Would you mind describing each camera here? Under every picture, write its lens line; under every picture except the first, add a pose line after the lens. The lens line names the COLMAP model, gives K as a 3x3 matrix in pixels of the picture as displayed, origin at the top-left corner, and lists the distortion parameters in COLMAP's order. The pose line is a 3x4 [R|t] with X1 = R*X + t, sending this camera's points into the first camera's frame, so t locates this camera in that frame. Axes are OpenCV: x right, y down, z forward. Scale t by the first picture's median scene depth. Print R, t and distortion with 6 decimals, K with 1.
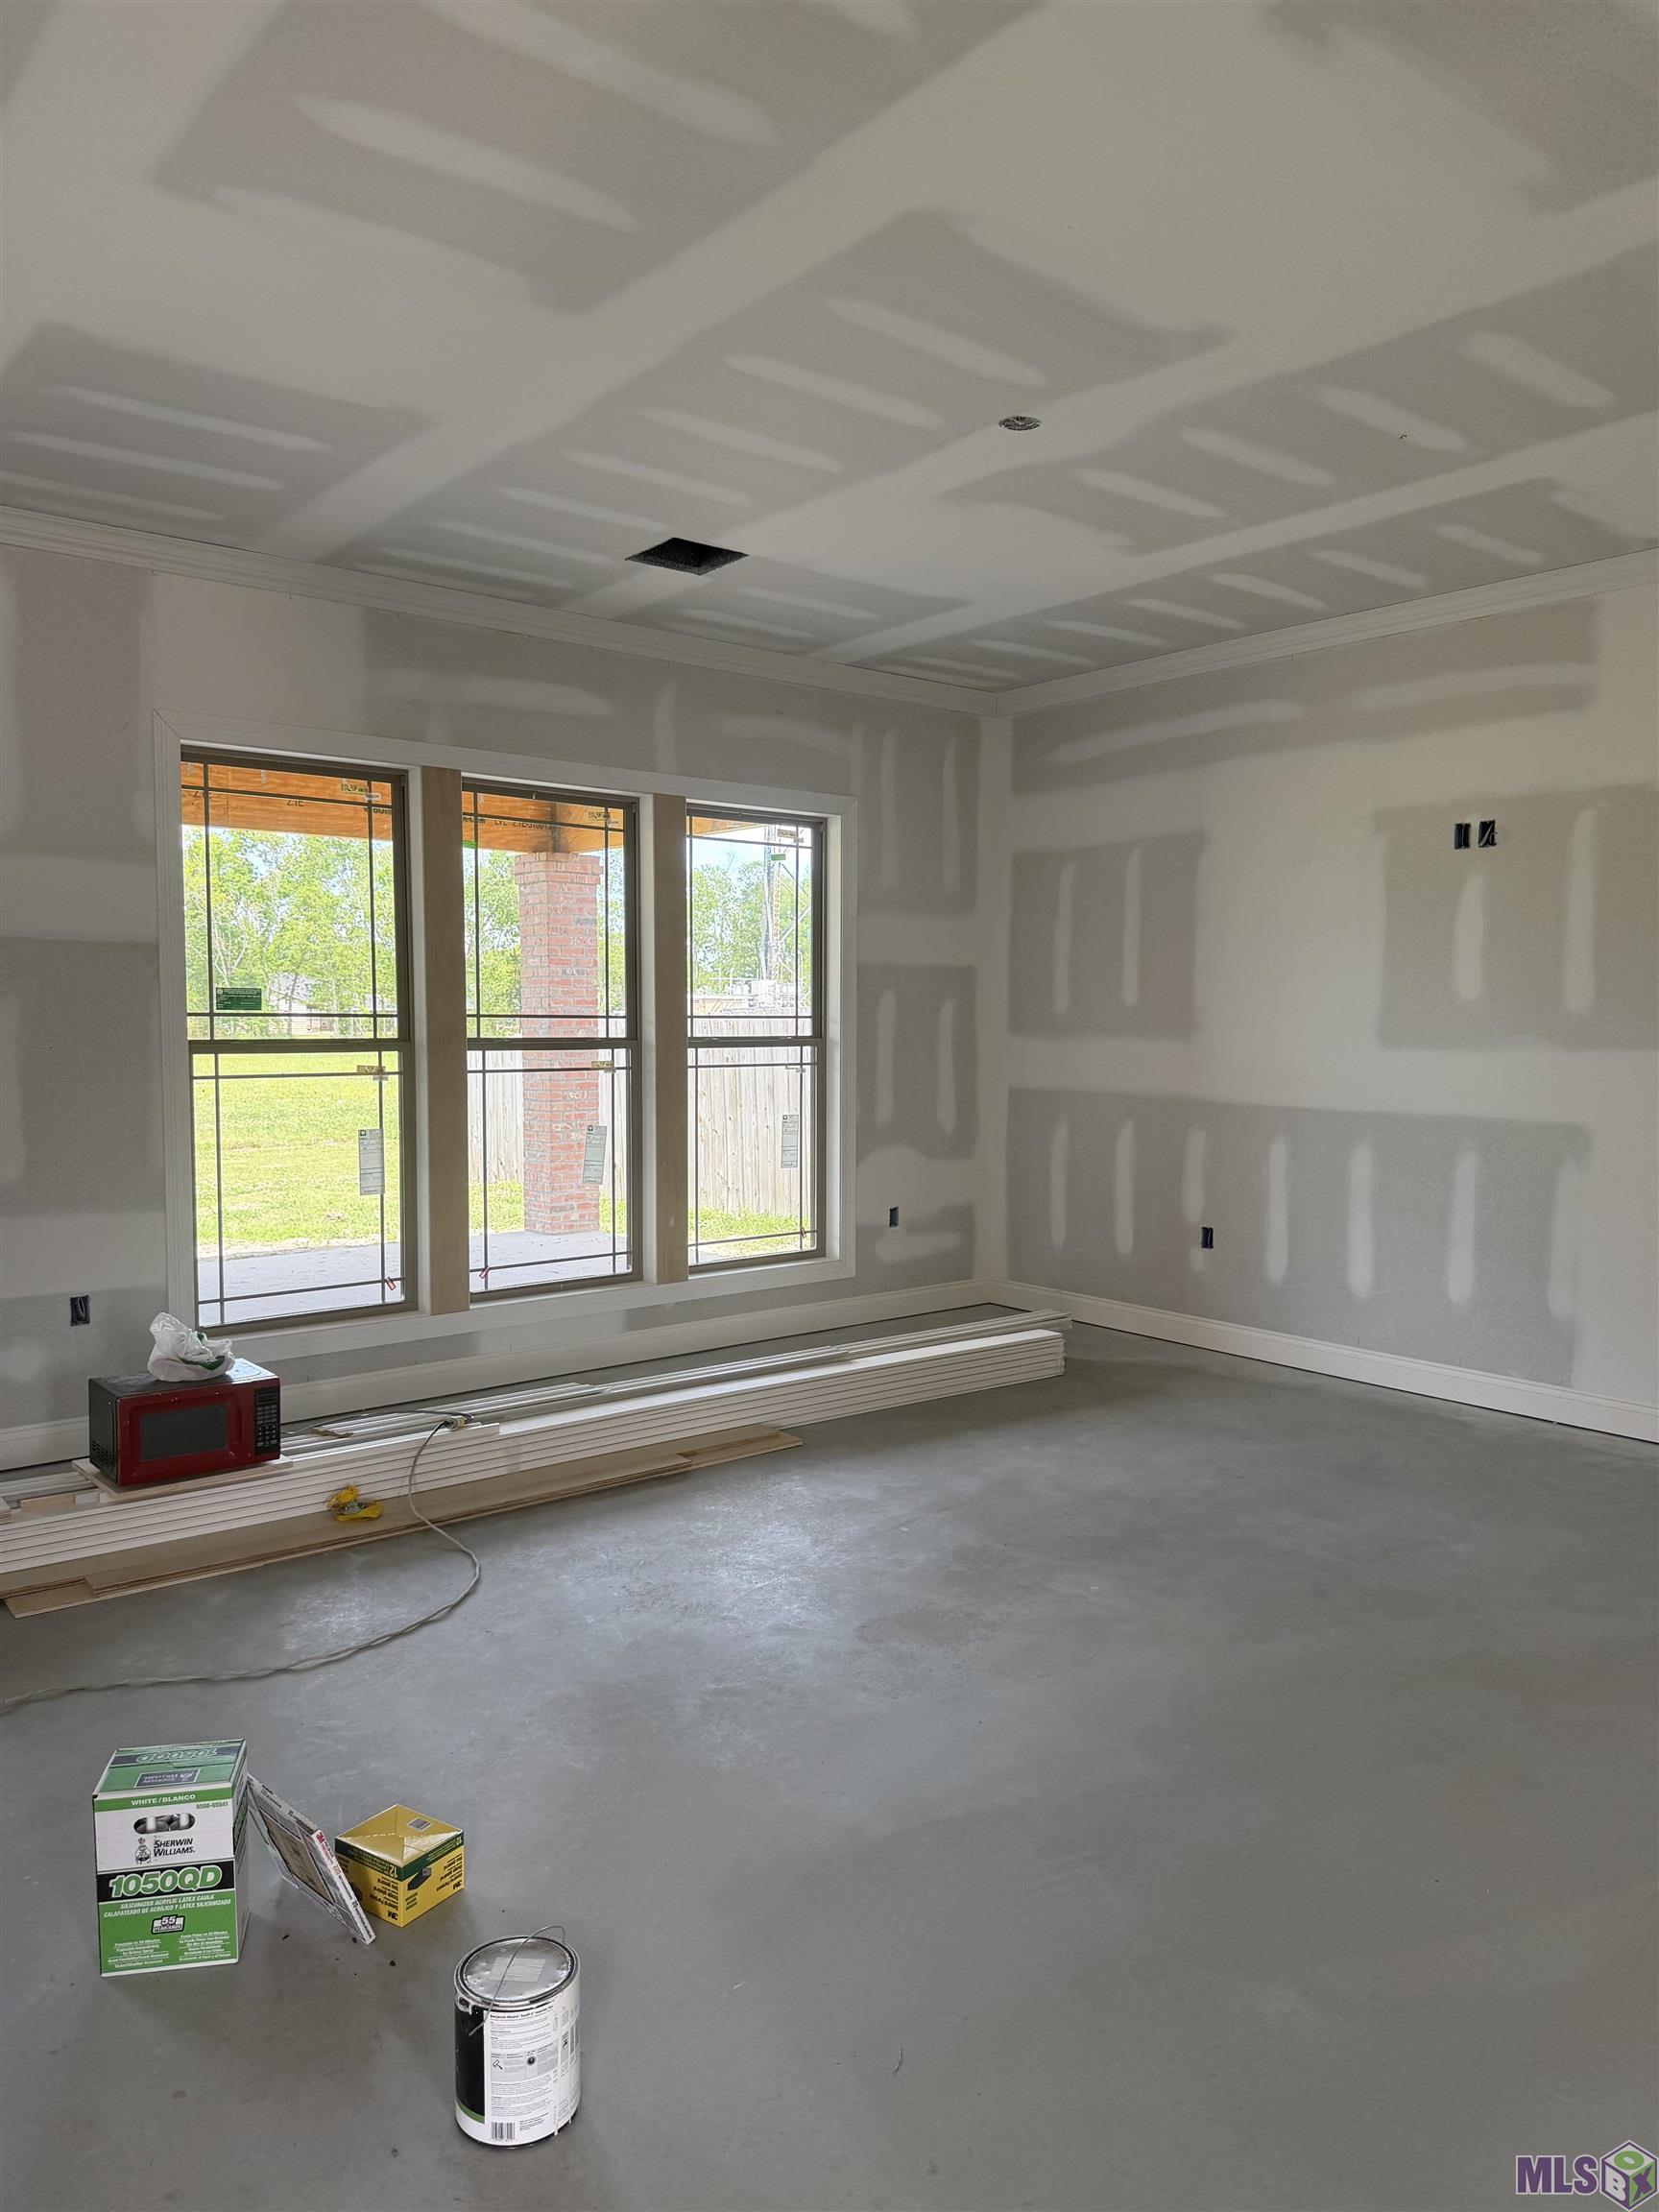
lens RADIAL K [[1549.1, 0, 826.5], [0, 1549.1, 1113.0], [0, 0, 1]] dist [0.000545, -0.005684]
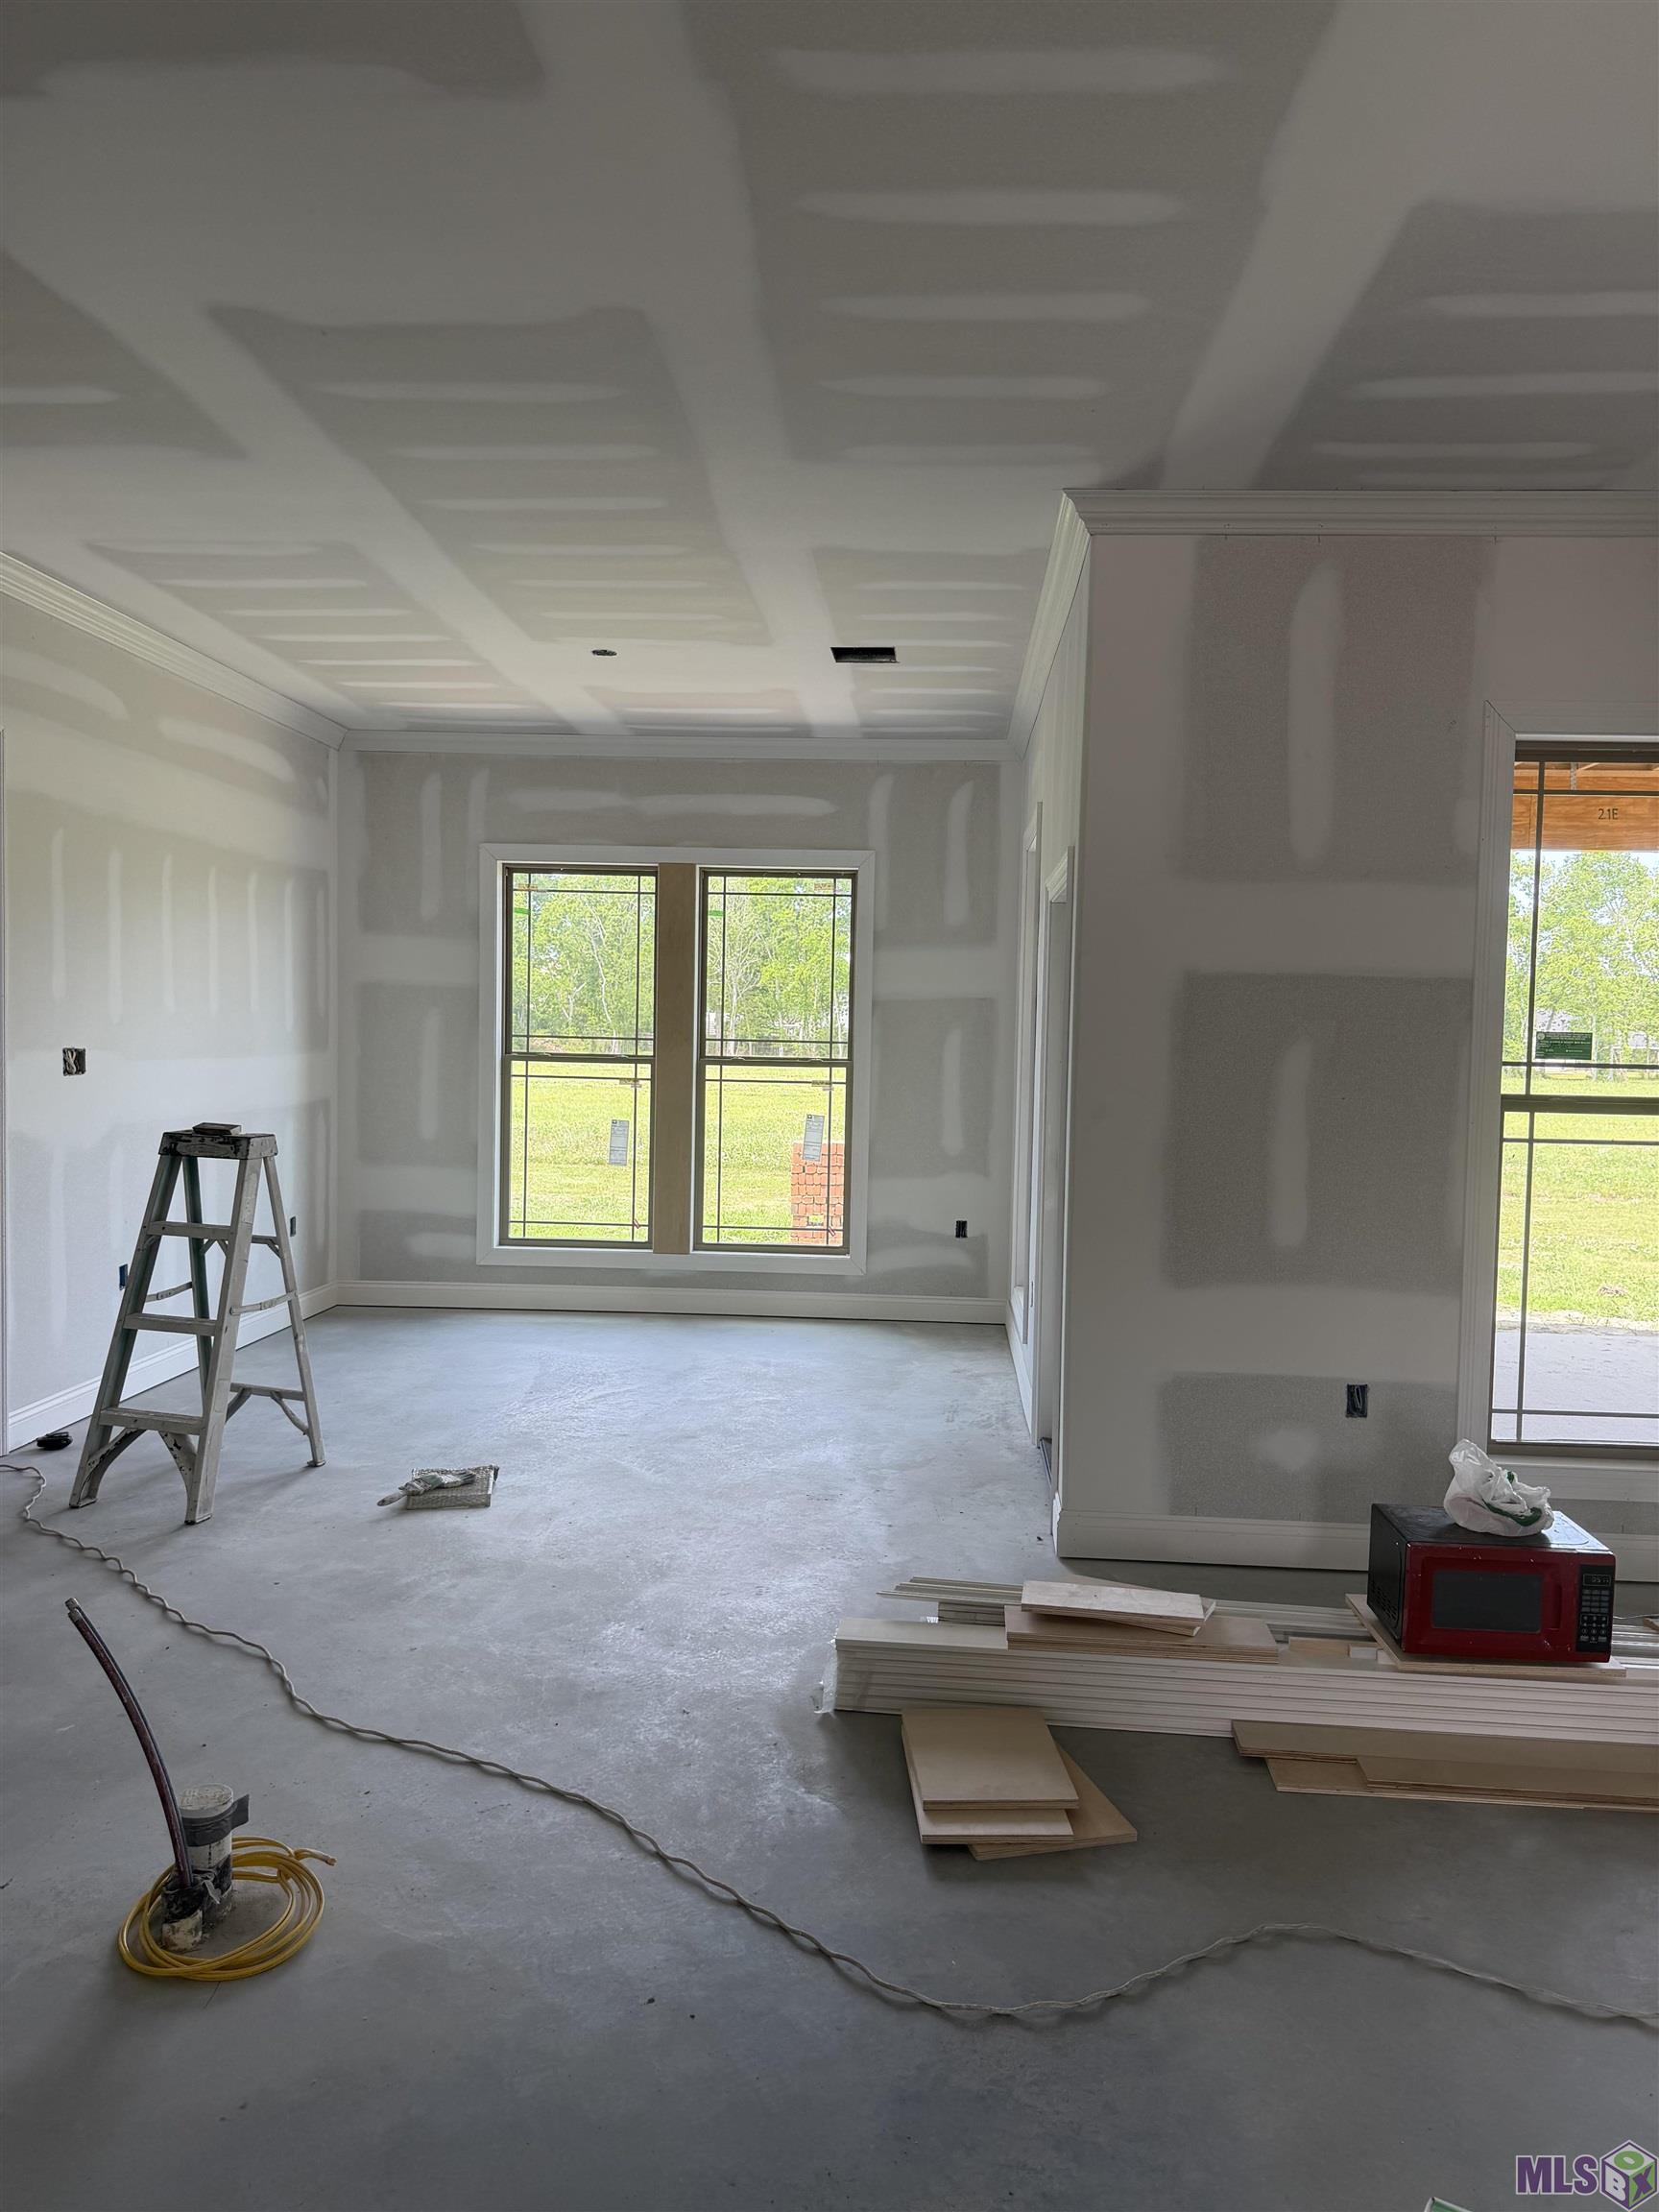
lens RADIAL K [[1549.1, 0, 826.5], [0, 1549.1, 1113.0], [0, 0, 1]] dist [0.000545, -0.005684]
pose [[0.720336, 0.046889, -0.692039, -0.118480], [-0.063732, 0.997966, 0.001280, -0.018630], [0.690691, 0.043183, 0.721859, 0.184190]]
